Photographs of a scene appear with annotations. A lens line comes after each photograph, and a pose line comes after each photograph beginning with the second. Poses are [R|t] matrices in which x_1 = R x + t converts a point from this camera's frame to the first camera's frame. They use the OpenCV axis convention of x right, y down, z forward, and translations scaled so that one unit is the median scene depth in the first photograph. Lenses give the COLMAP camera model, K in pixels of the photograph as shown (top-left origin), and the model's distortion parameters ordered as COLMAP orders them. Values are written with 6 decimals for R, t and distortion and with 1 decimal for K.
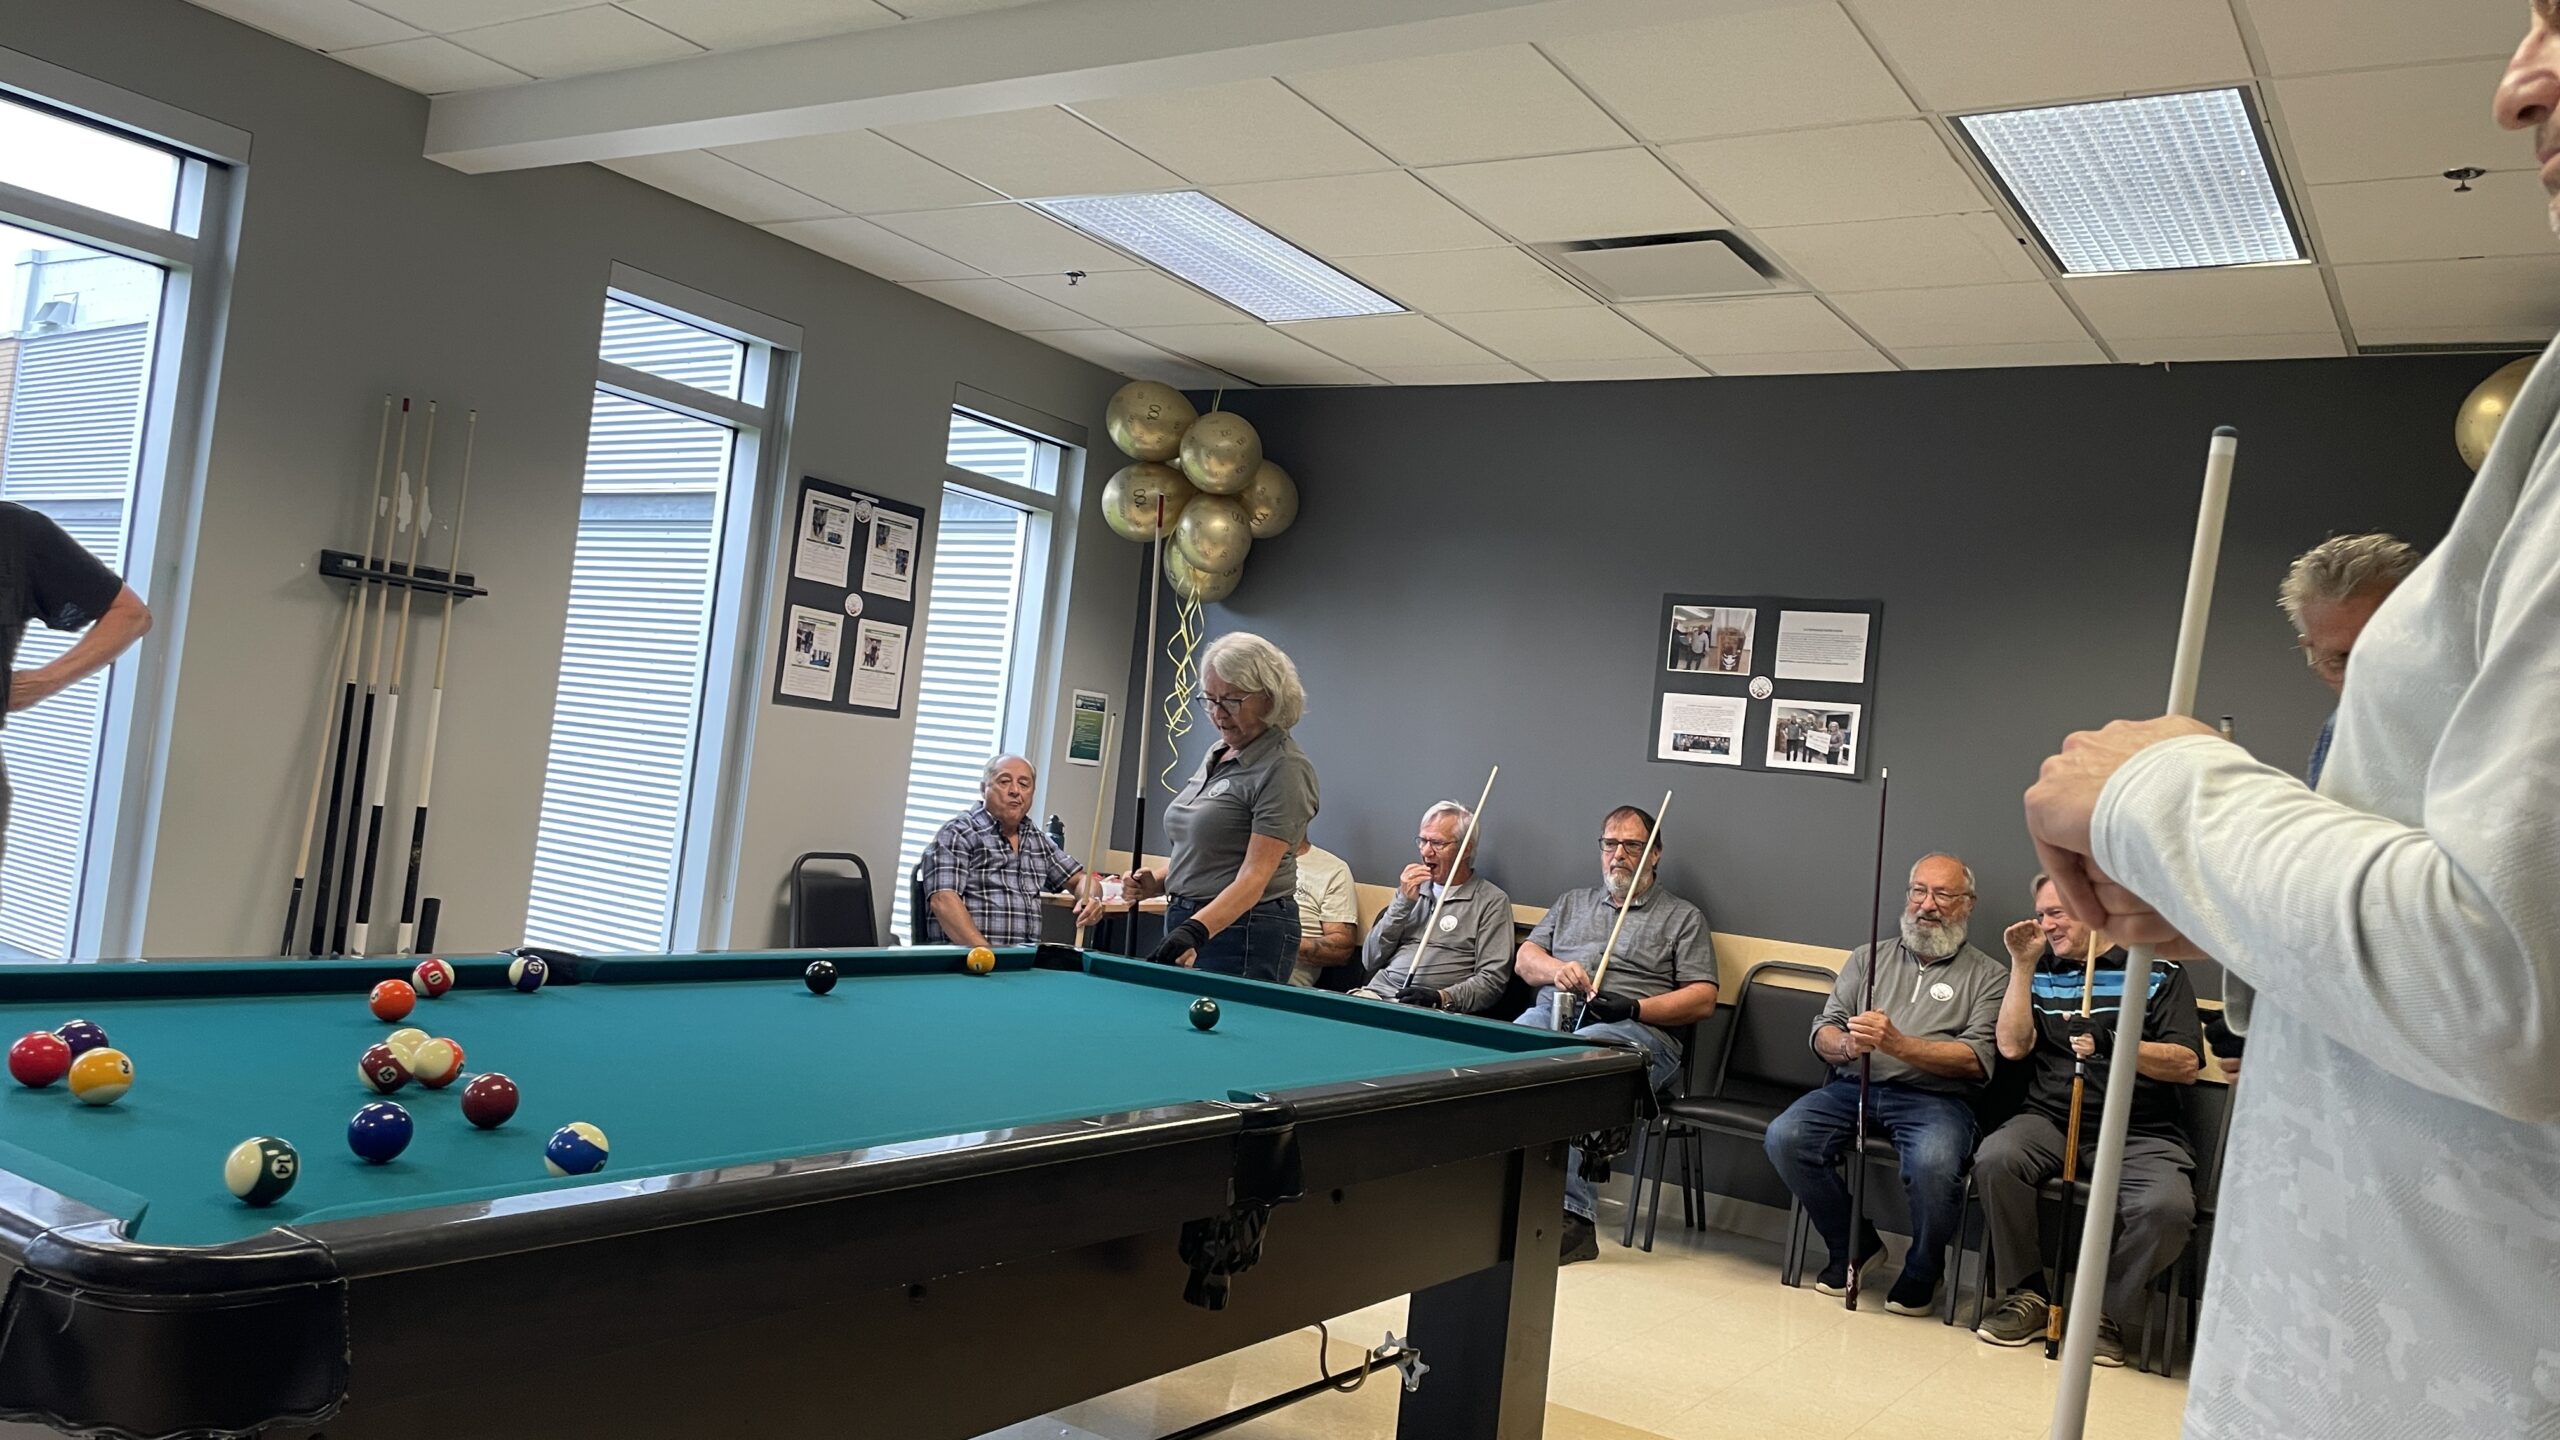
lens RADIAL K [[1947.2, 0, 1275.6], [0, 1947.2, 721.0], [0, 0, 1]] dist [0.085318, -0.103335]
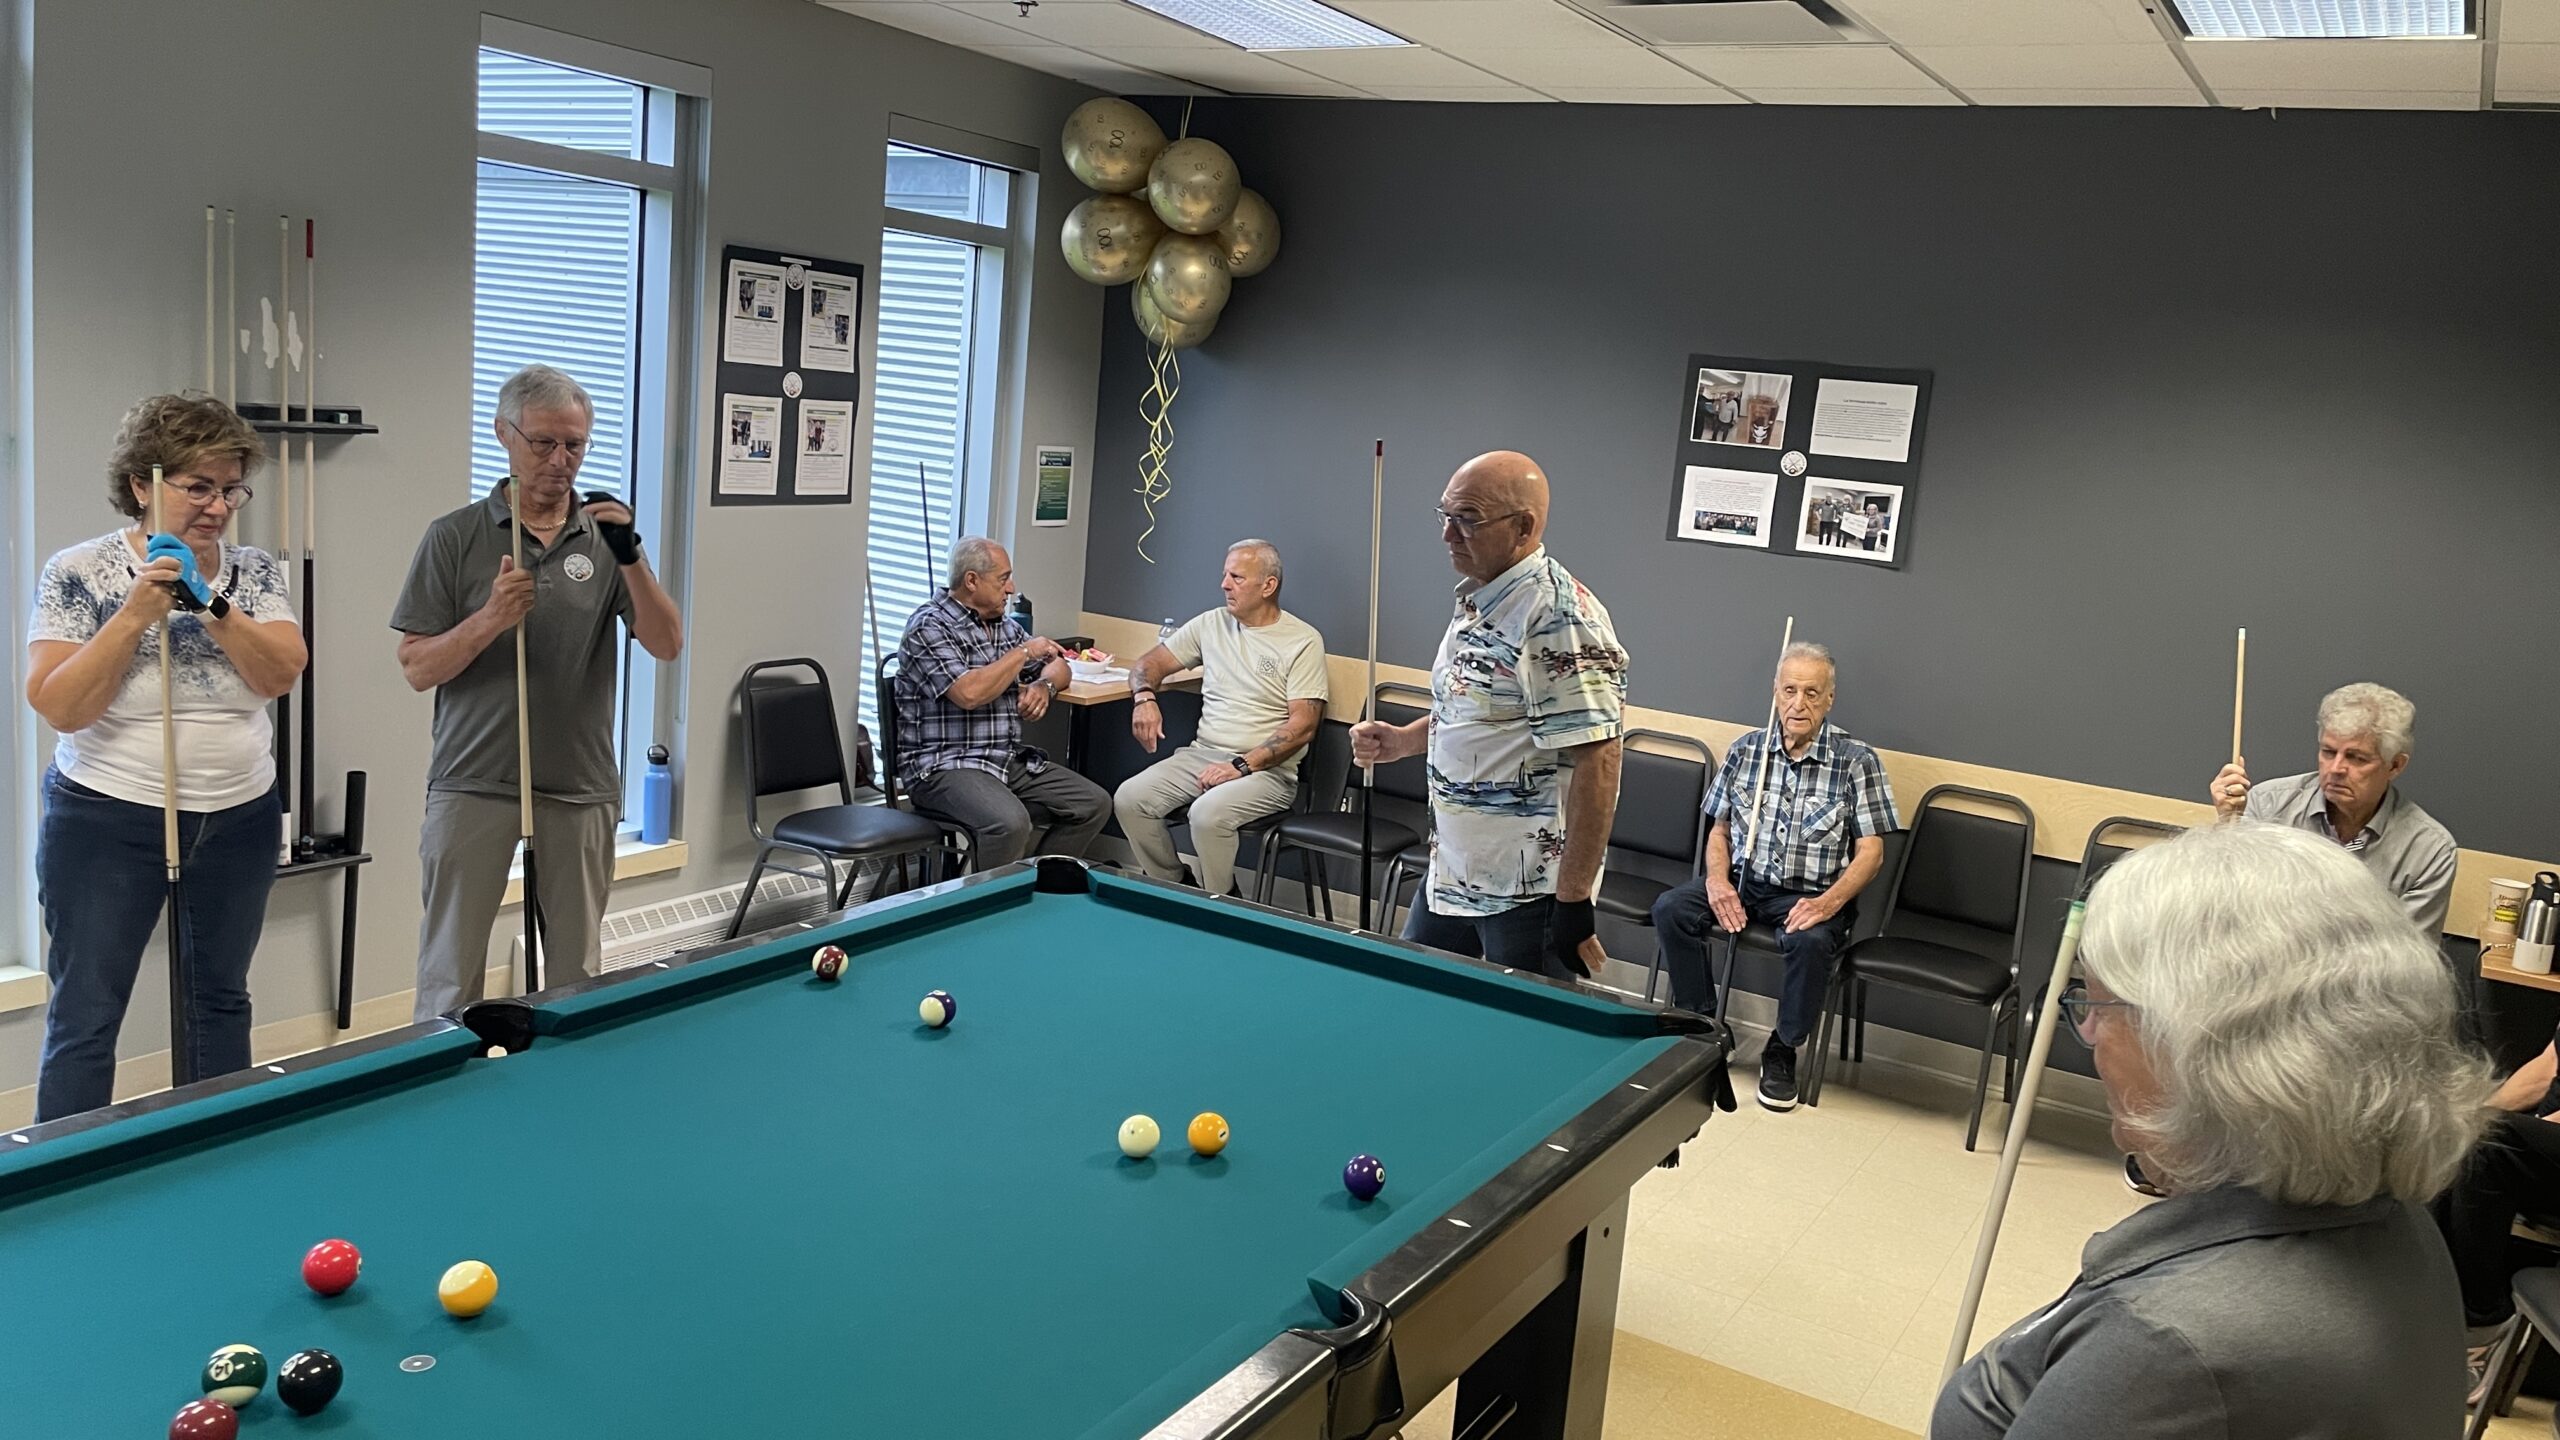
lens RADIAL K [[1947.2, 0, 1282.6], [0, 1947.2, 716.8], [0, 0, 1]] dist [0.085318, -0.103335]
pose [[0.999206, -0.023830, 0.031928, -0.024010], [0.016443, 0.976623, 0.214331, -0.101119], [-0.036289, -0.213636, 0.976239, 0.083122]]
